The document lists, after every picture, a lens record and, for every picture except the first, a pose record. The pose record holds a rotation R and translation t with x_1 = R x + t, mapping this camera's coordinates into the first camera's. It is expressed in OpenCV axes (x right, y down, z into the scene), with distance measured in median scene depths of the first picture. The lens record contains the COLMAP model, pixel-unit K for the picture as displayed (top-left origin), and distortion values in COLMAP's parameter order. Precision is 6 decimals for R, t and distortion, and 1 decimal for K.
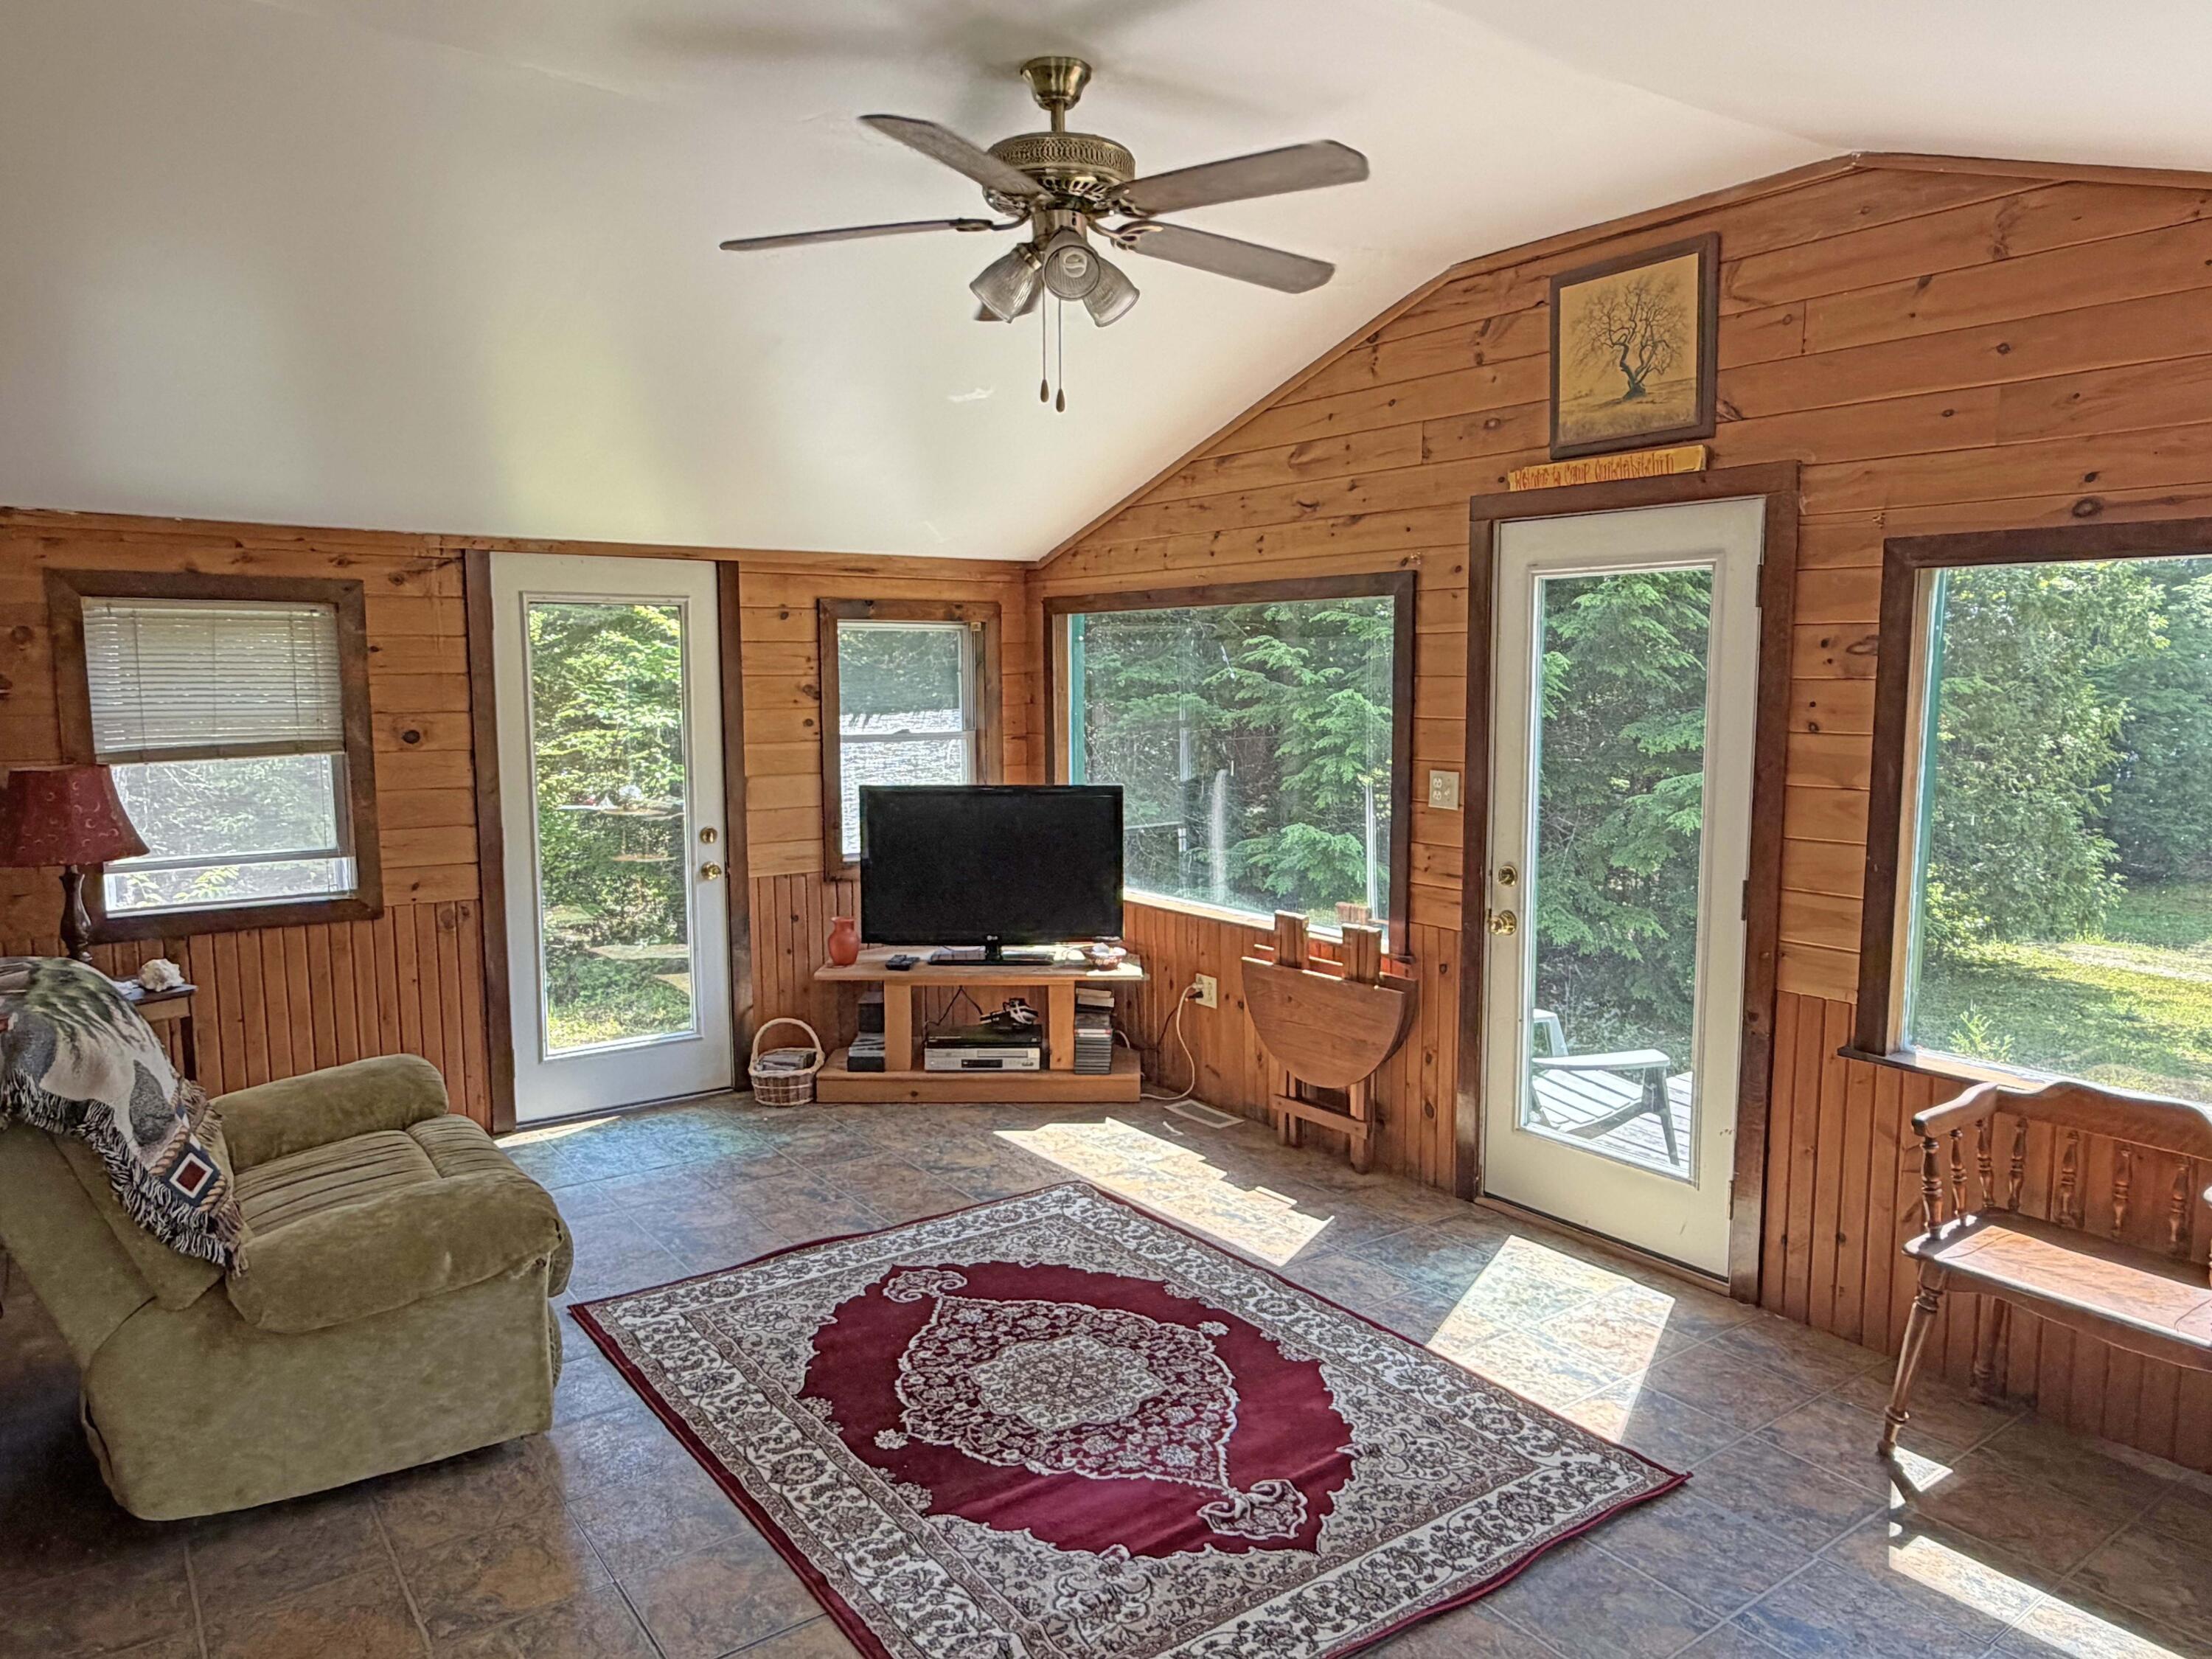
lens RADIAL K [[1471.8, 0, 1107.4], [0, 1471.8, 837.7], [0, 0, 1]] dist [0.000570, -0.001411]
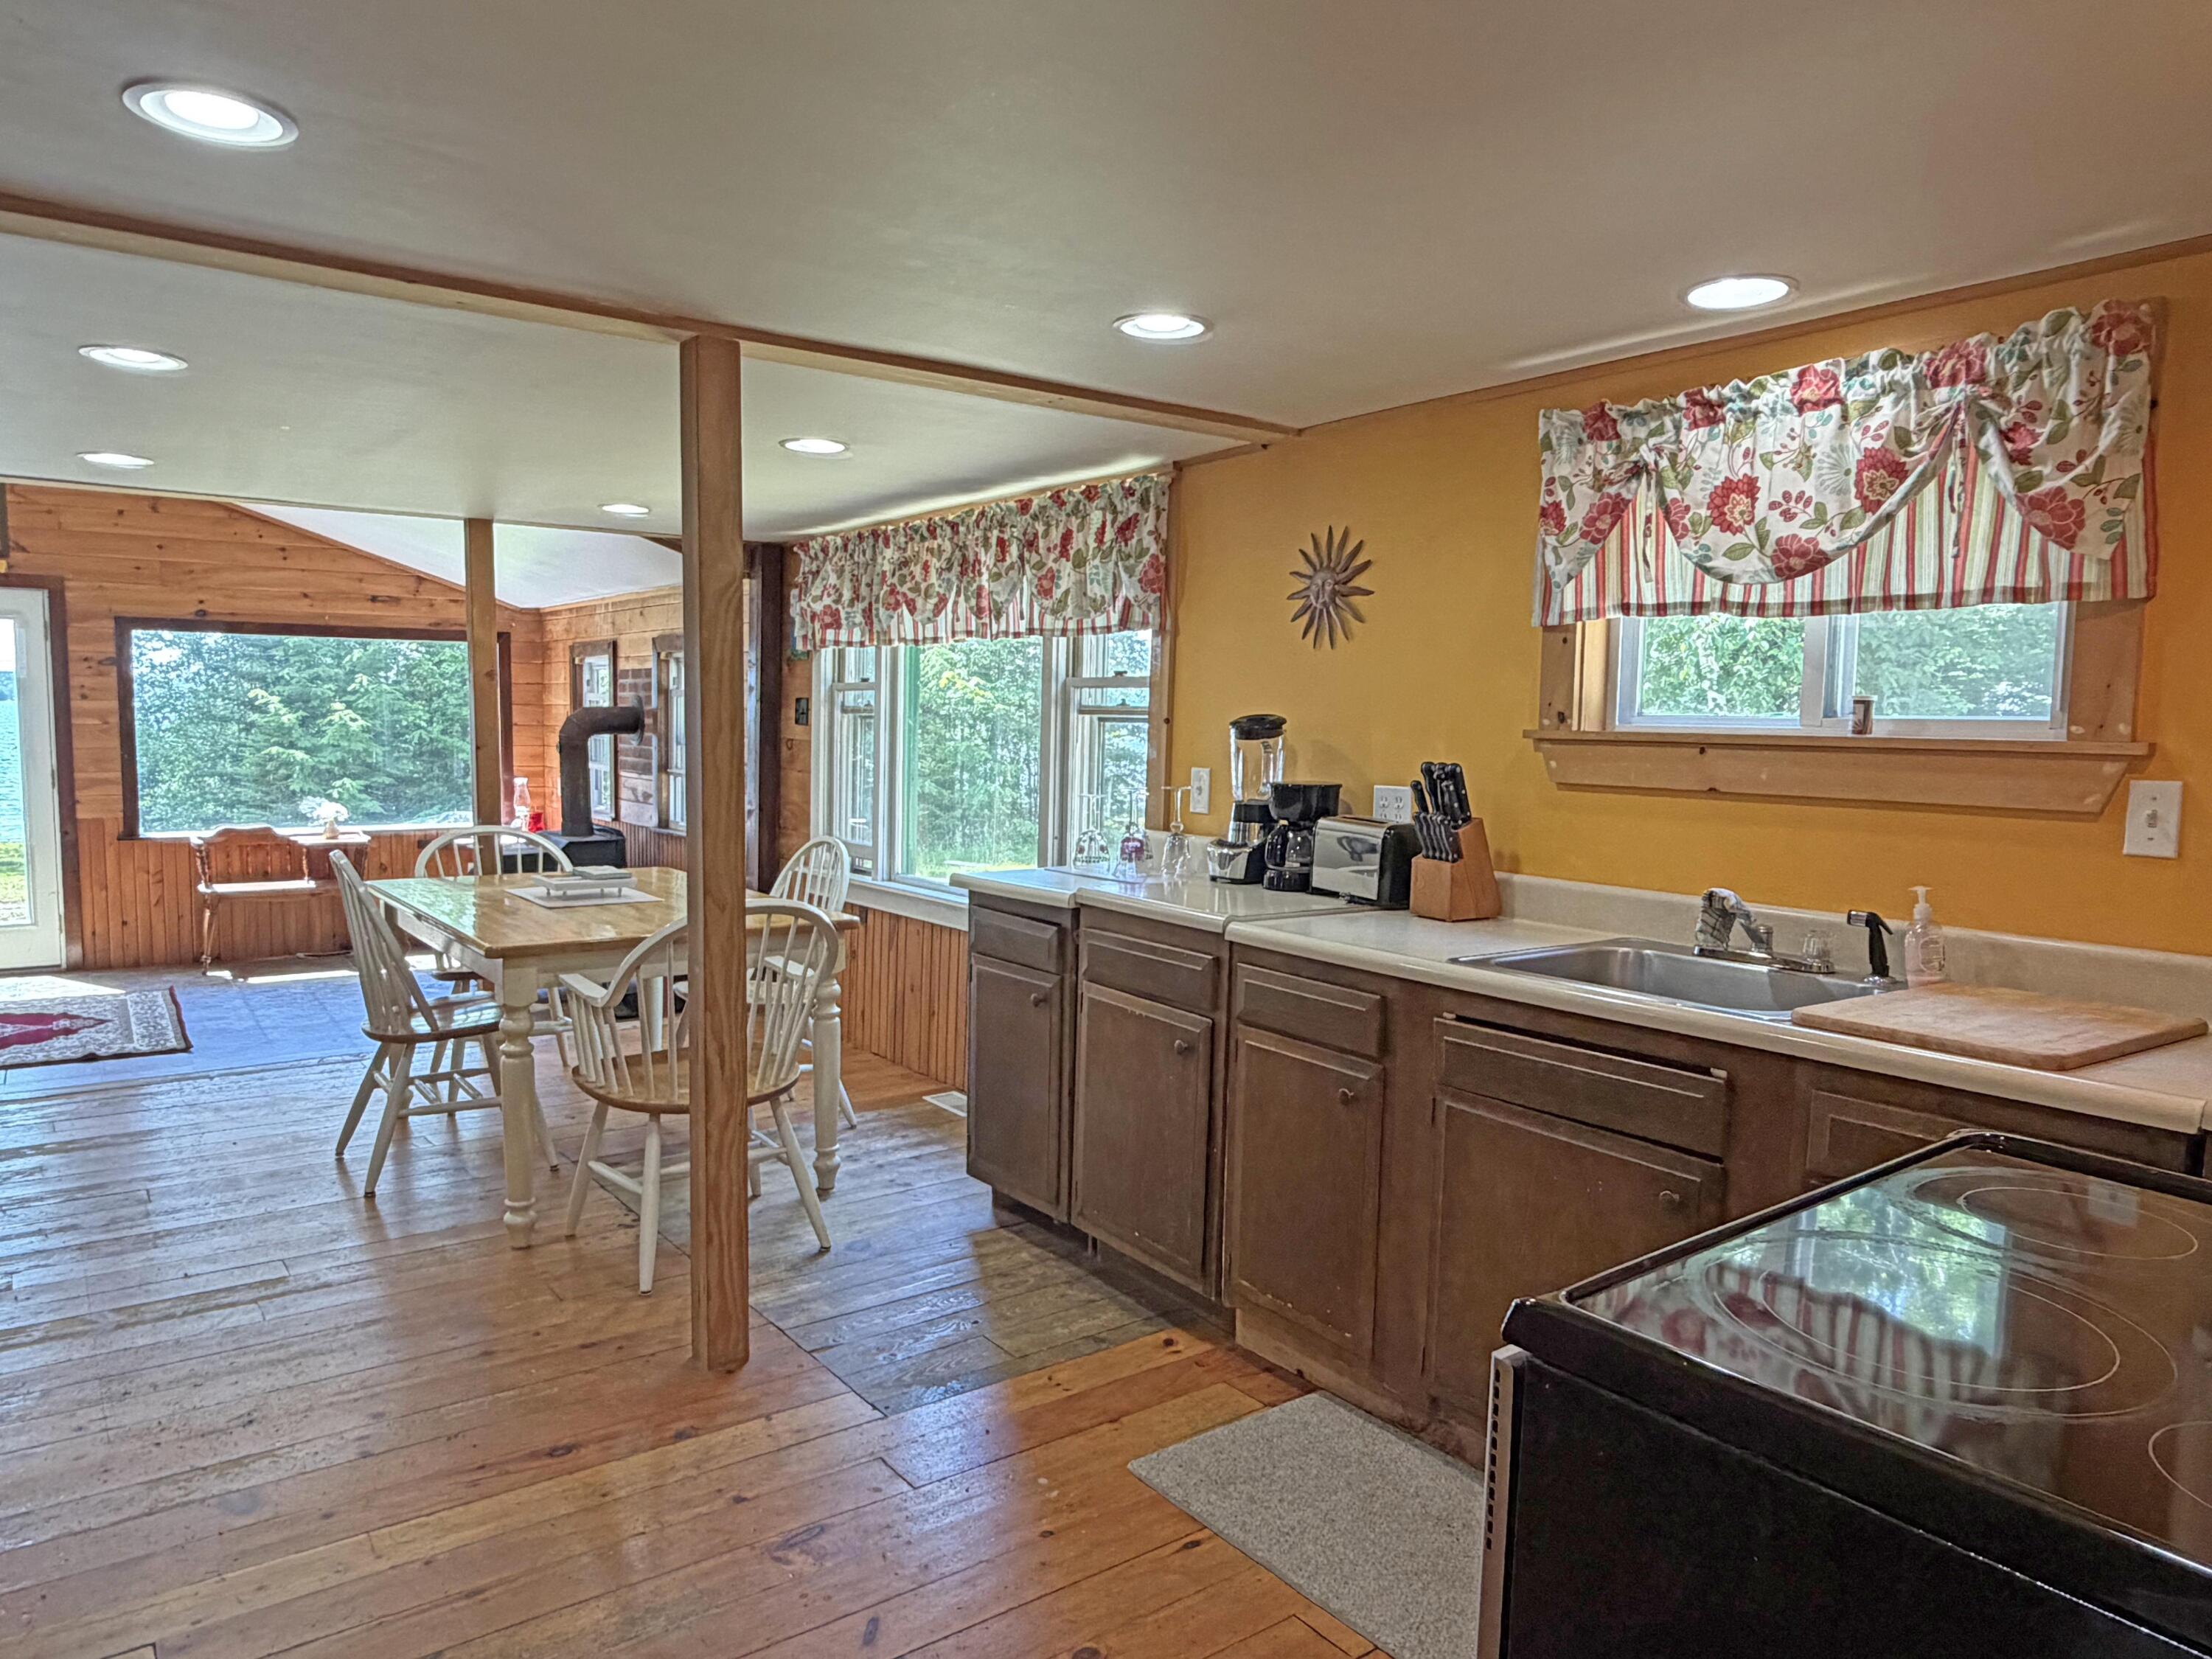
lens RADIAL K [[1471.8, 0, 1111.4], [0, 1471.8, 831.1], [0, 0, 1]] dist [0.000570, -0.001411]
pose [[0.004998, -0.082759, 0.996557, -1.598900], [0.103770, 0.991232, 0.081796, 0.096669], [-0.994589, 0.103004, 0.013542, -0.508337]]
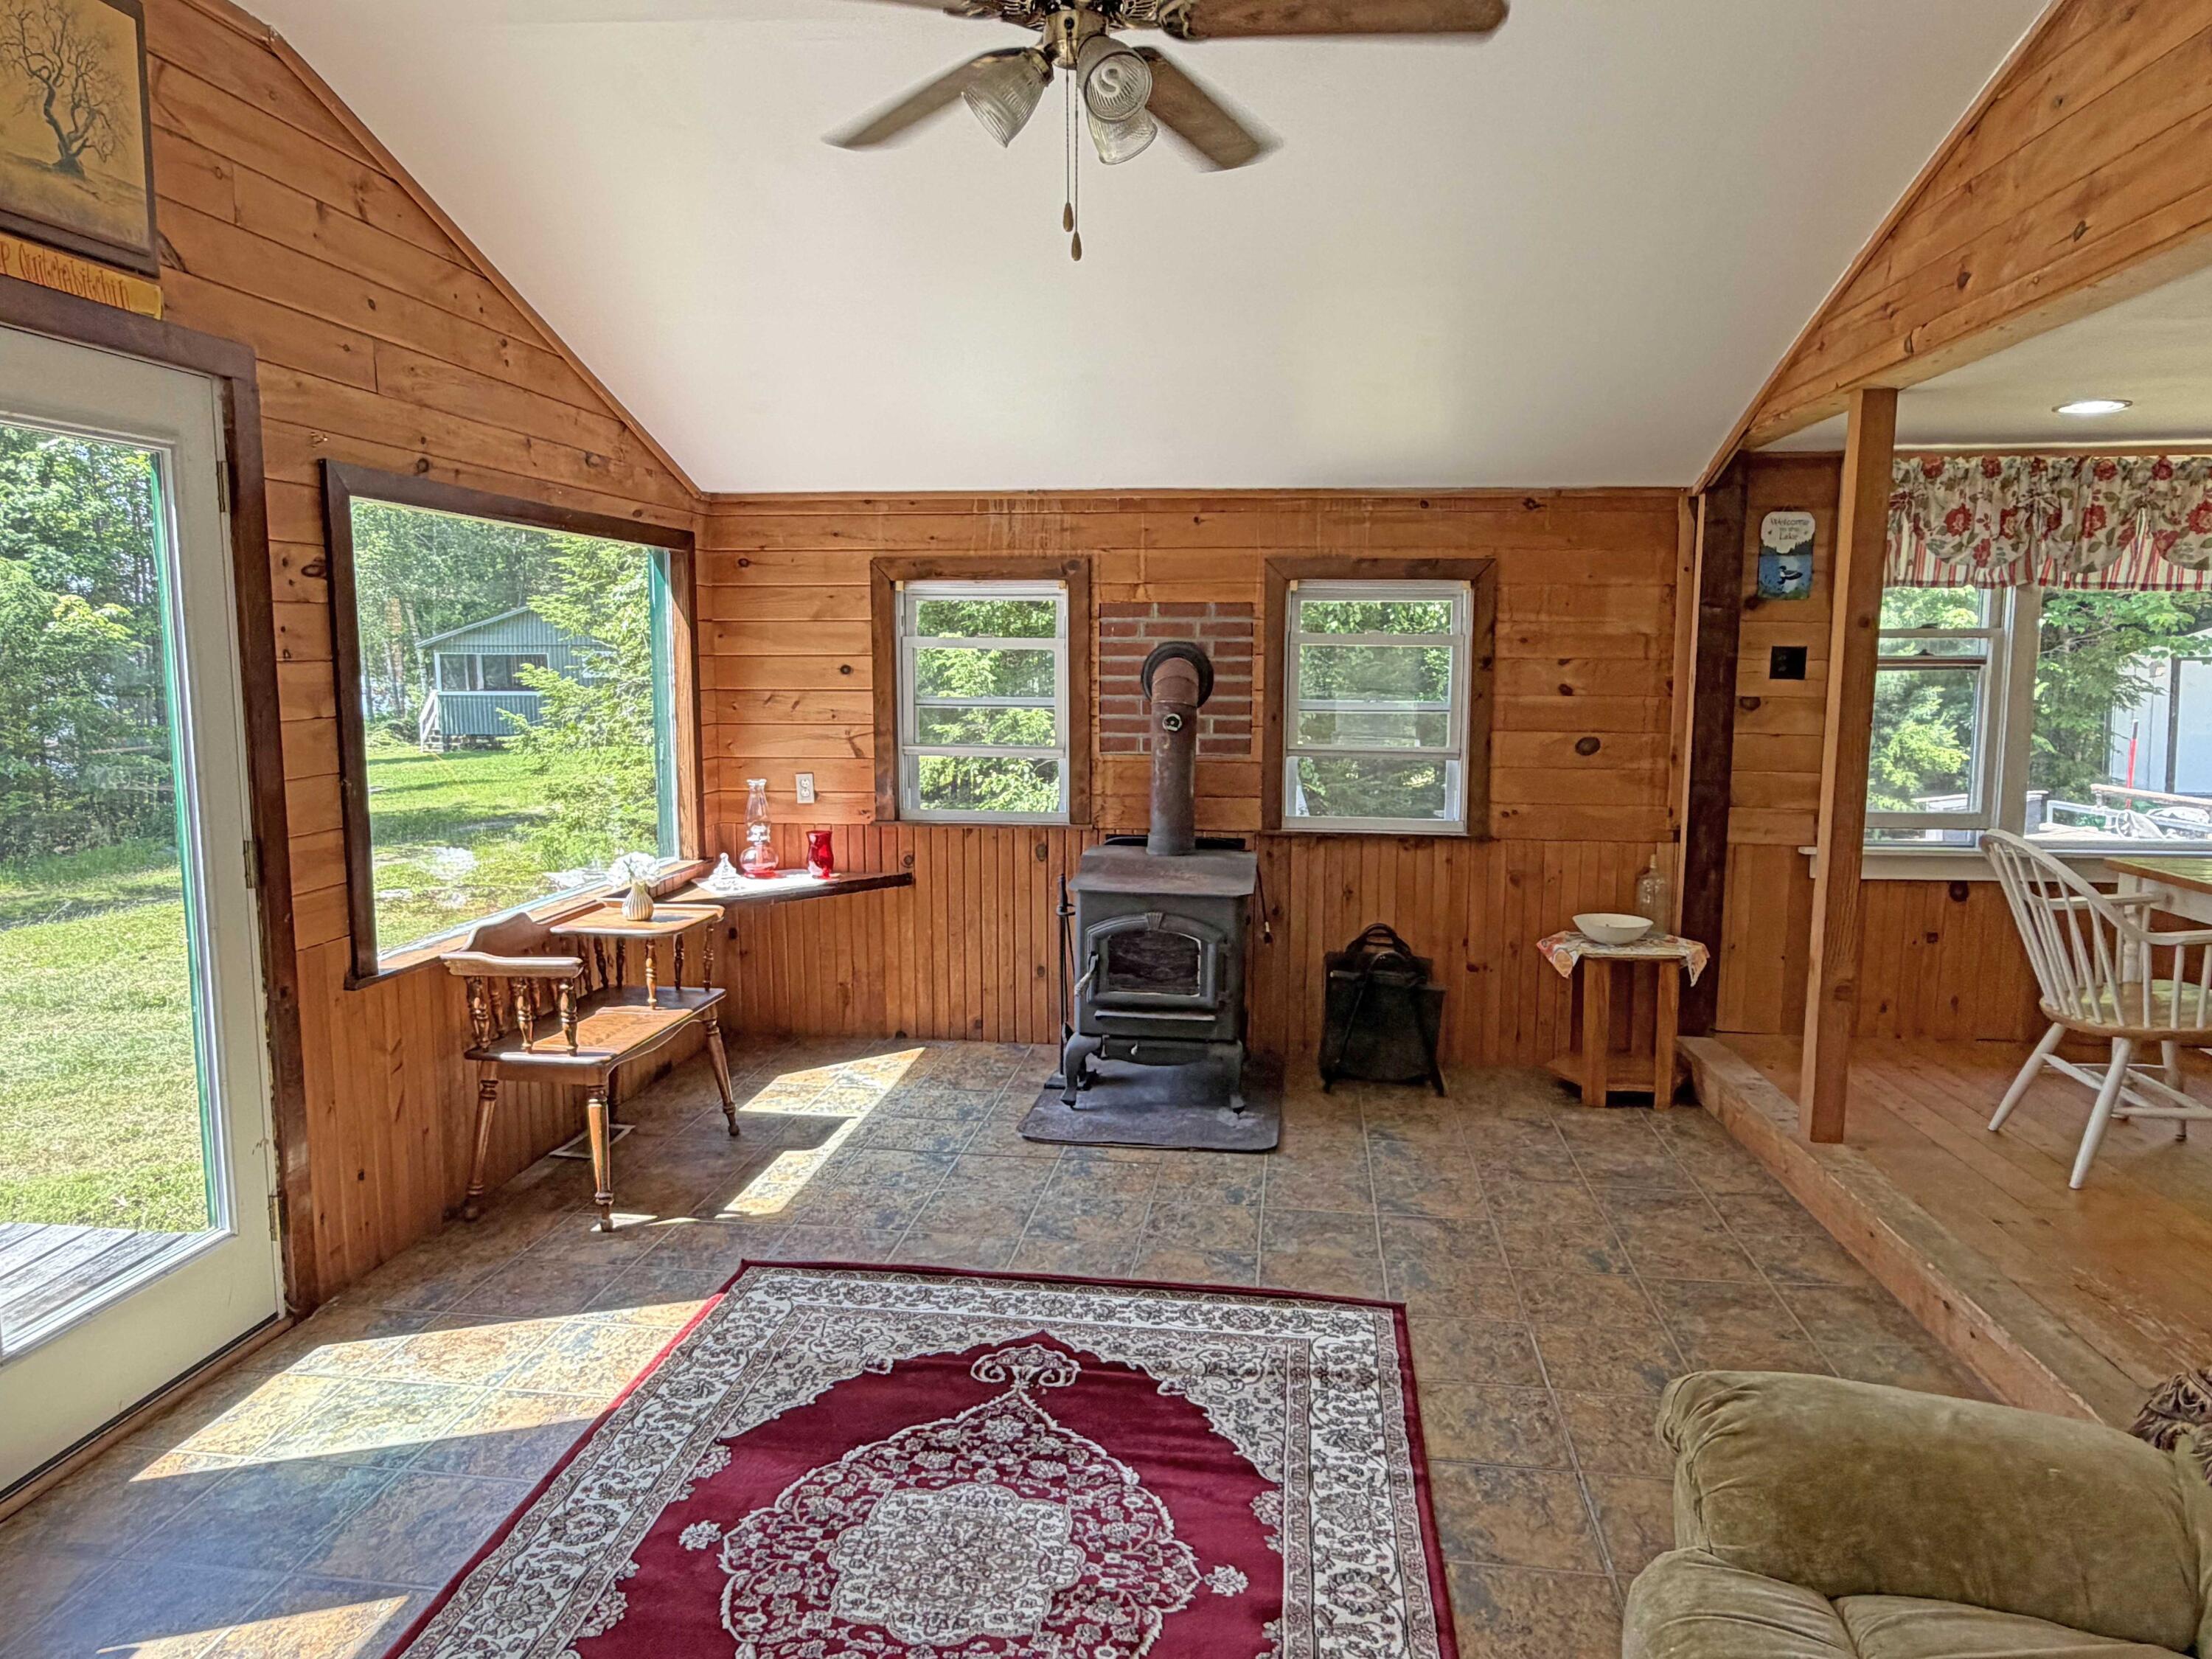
lens RADIAL K [[1454.6, 0, 1093.3], [0, 1454.6, 839.0], [0, 0, 1]] dist [-0.002830, 0.008021]
pose [[-0.716473, -0.091846, 0.691543, -0.465530], [0.079394, 0.974119, 0.211633, -0.105037], [-0.693083, 0.206534, -0.690637, 1.187337]]
